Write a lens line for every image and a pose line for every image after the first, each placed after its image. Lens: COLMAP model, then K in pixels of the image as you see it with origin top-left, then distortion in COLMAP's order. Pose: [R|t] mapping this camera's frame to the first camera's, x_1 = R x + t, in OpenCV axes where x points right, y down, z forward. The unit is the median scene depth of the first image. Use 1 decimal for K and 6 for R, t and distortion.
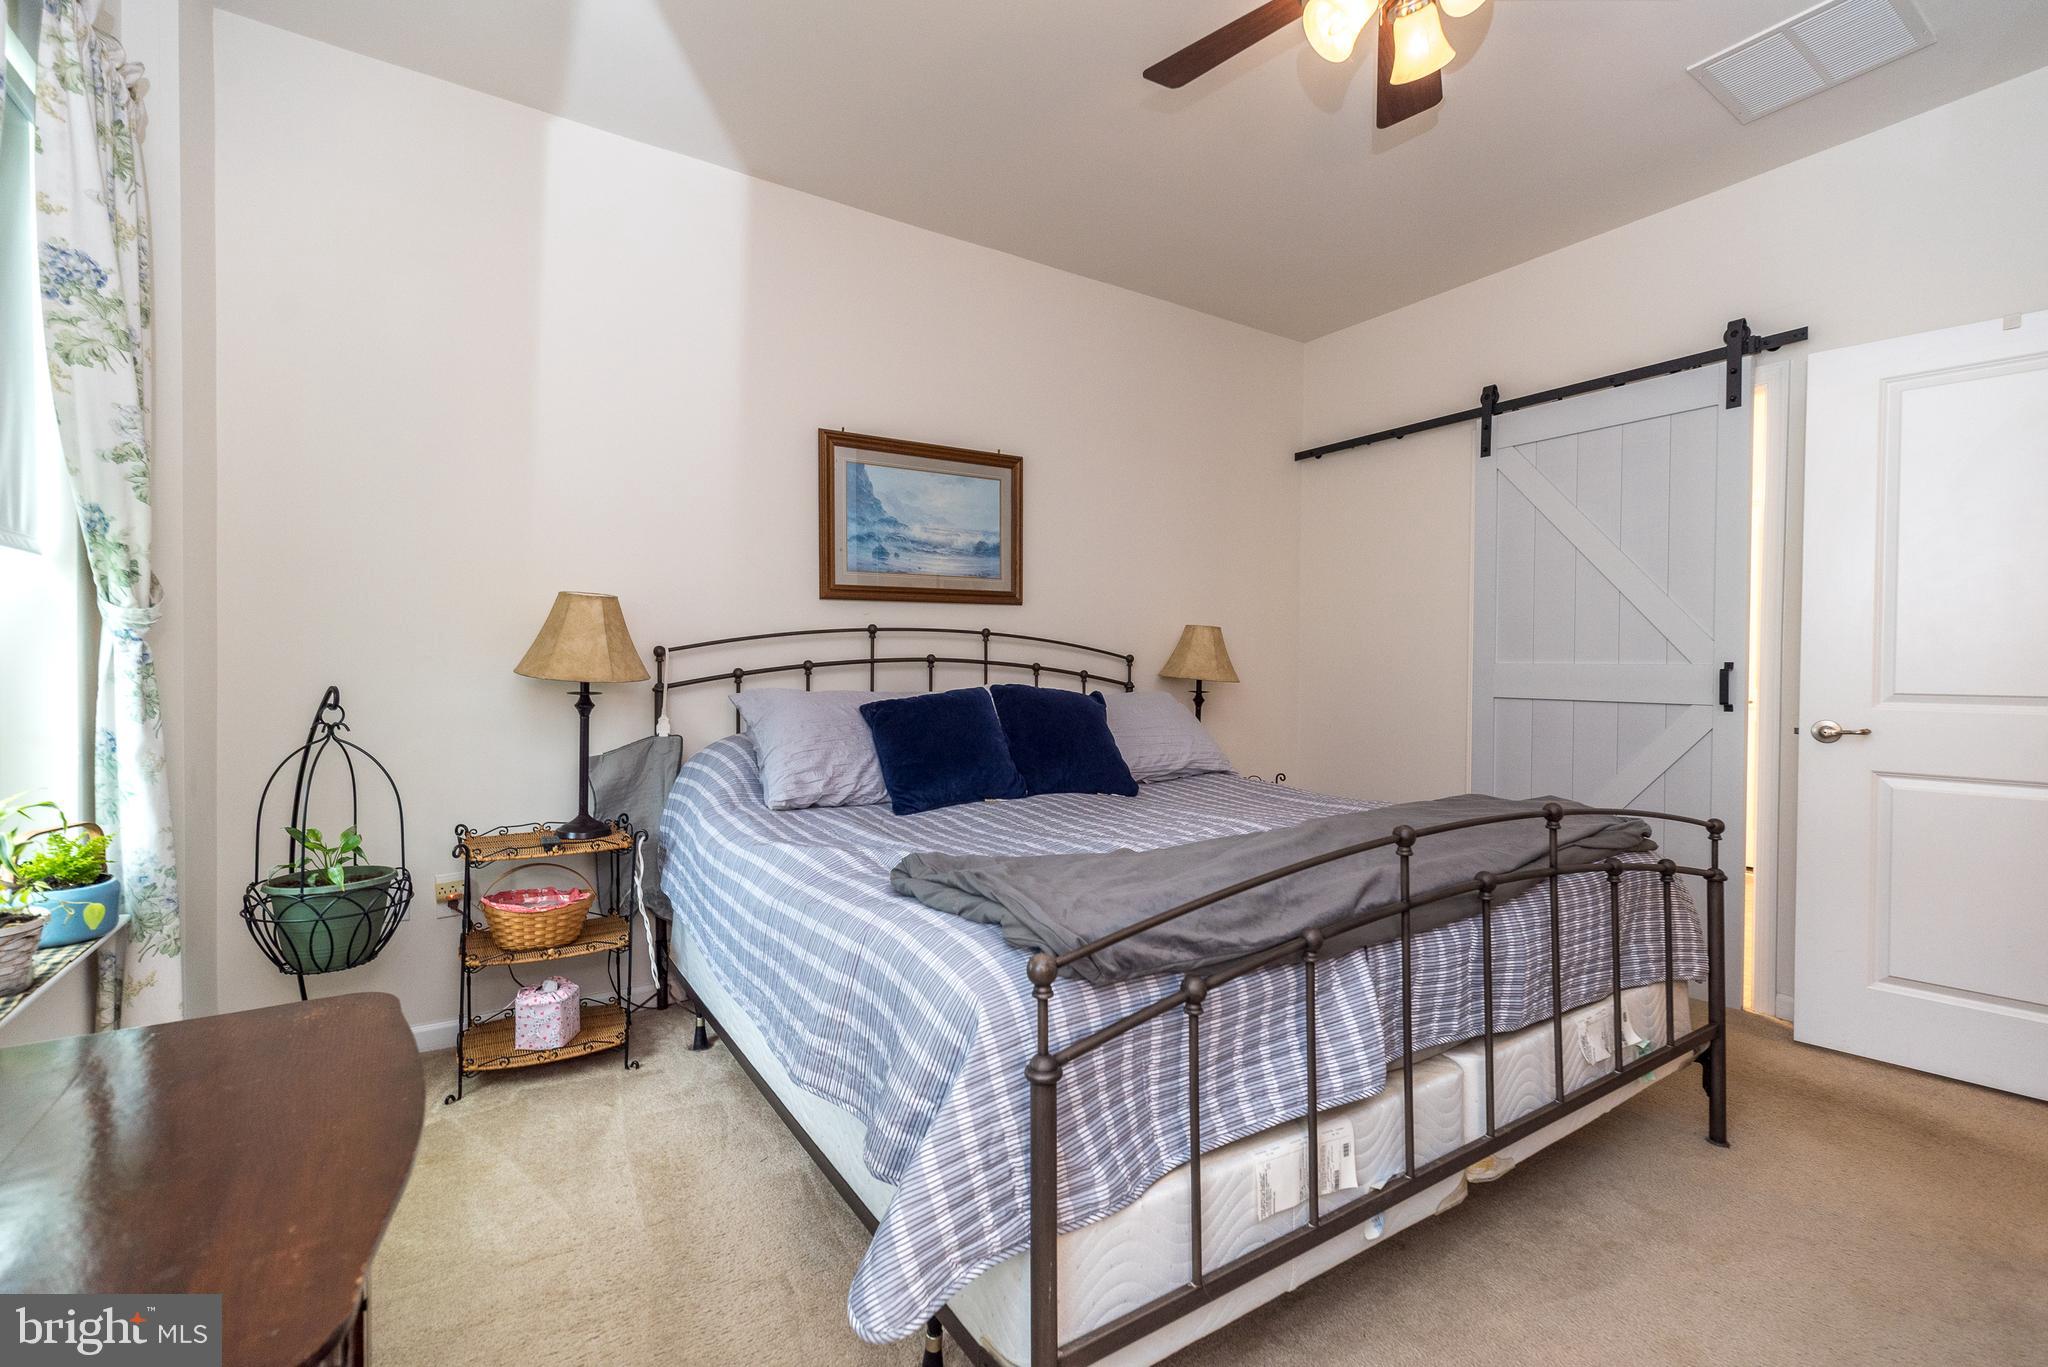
lens RADIAL K [[872.2, 0, 1017.8], [0, 872.2, 698.8], [0, 0, 1]] dist [-0.025026, 0.000002]
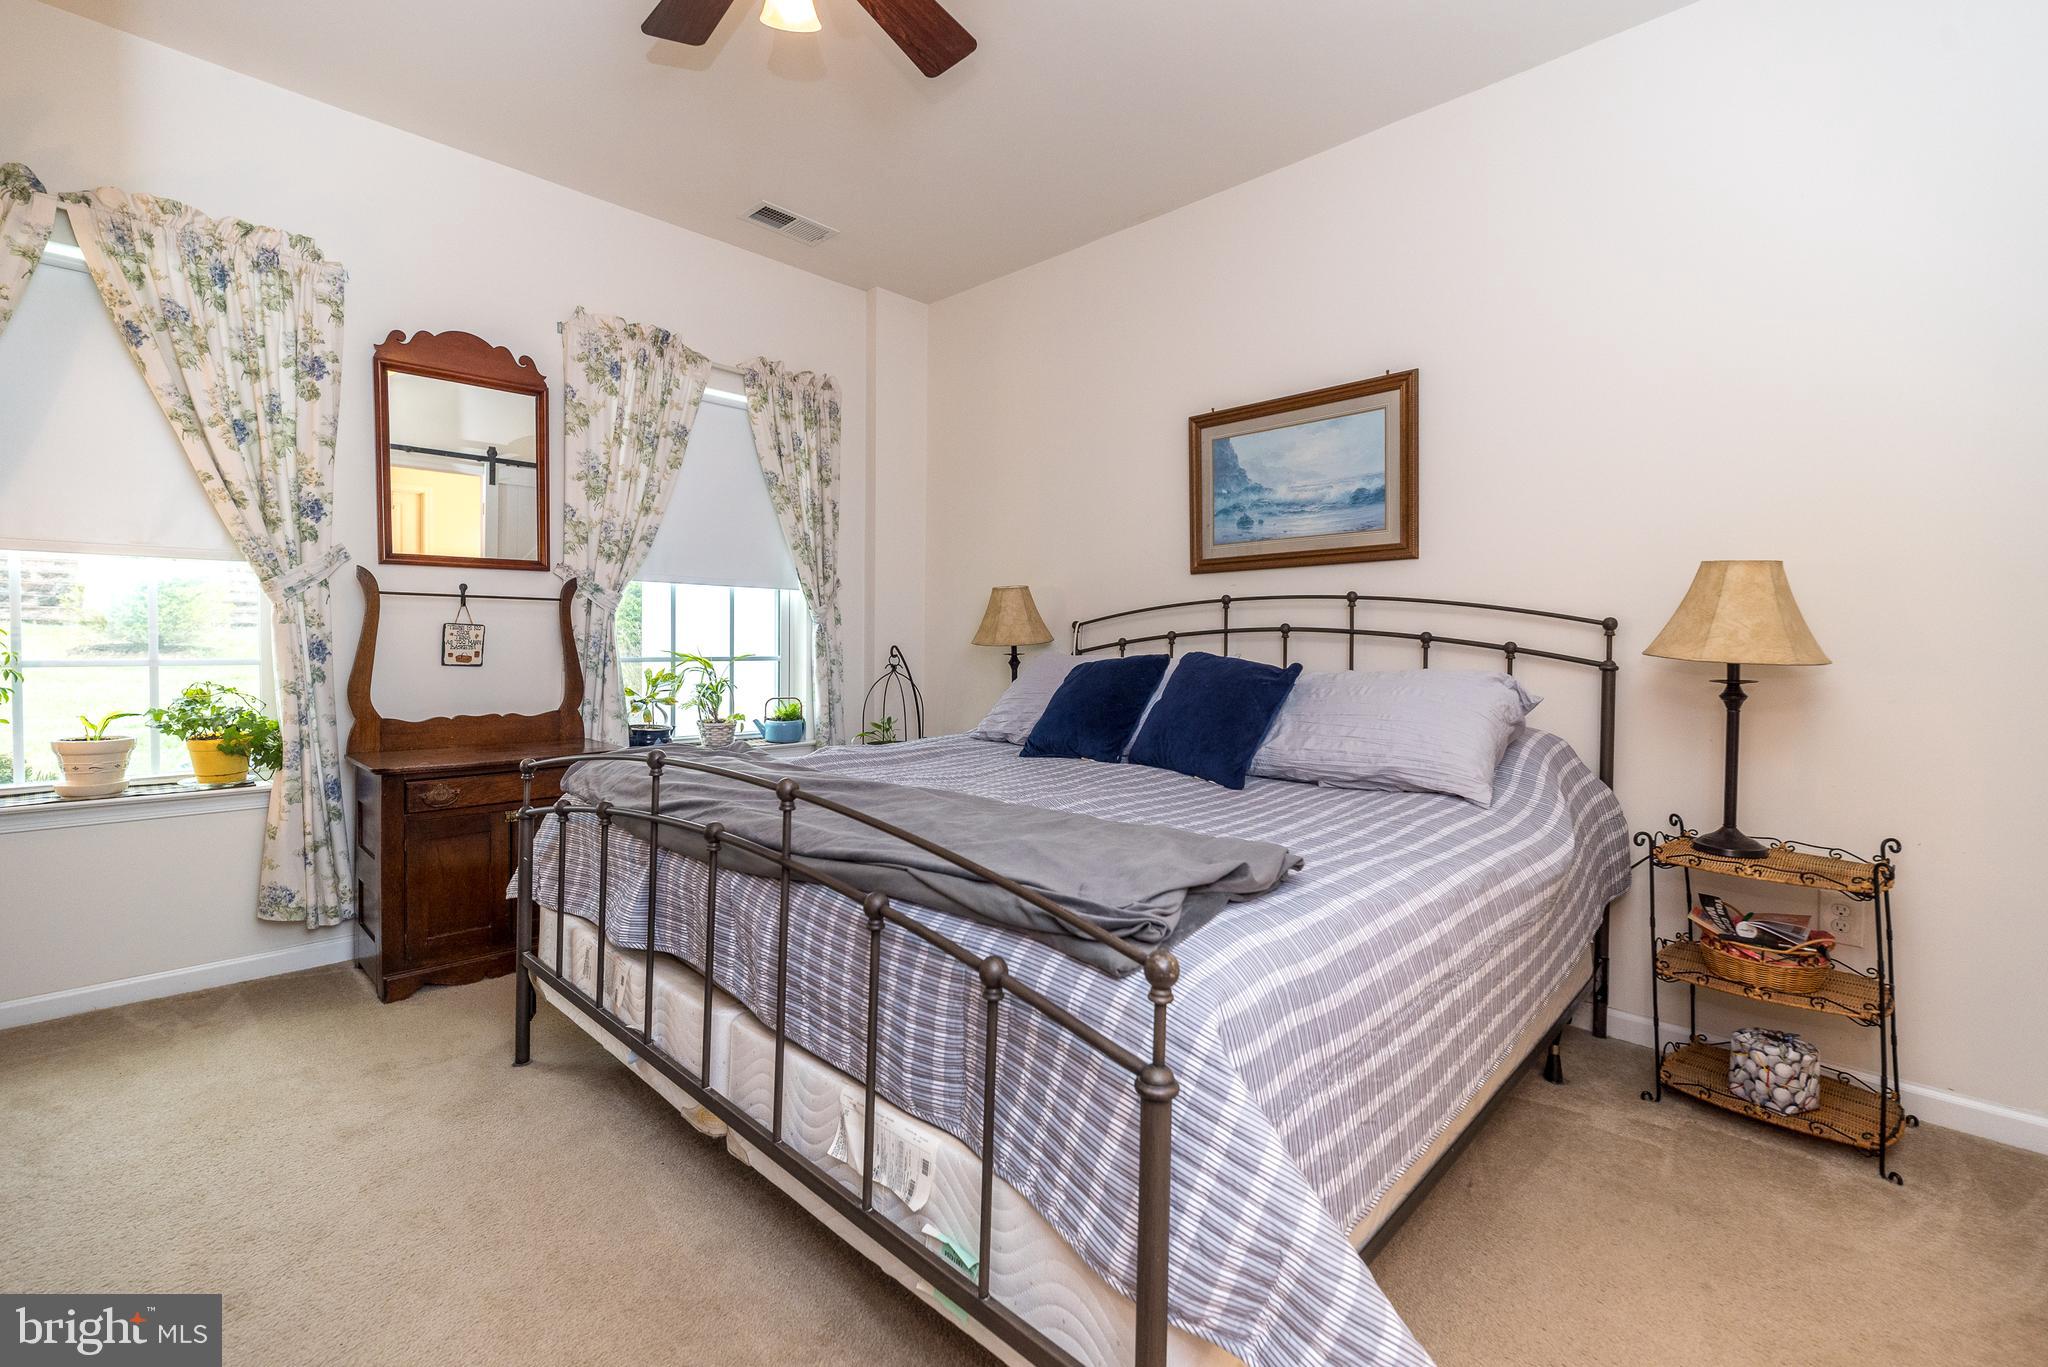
lens RADIAL K [[885.8, 0, 1019.1], [0, 885.8, 679.2], [0, 0, 1]] dist [0.005881, -0.000137]
pose [[0.245829, 0.040502, -0.968467, 0.757315], [-0.043781, 0.998571, 0.030648, -0.008420], [0.968324, 0.034866, 0.247250, 0.501586]]
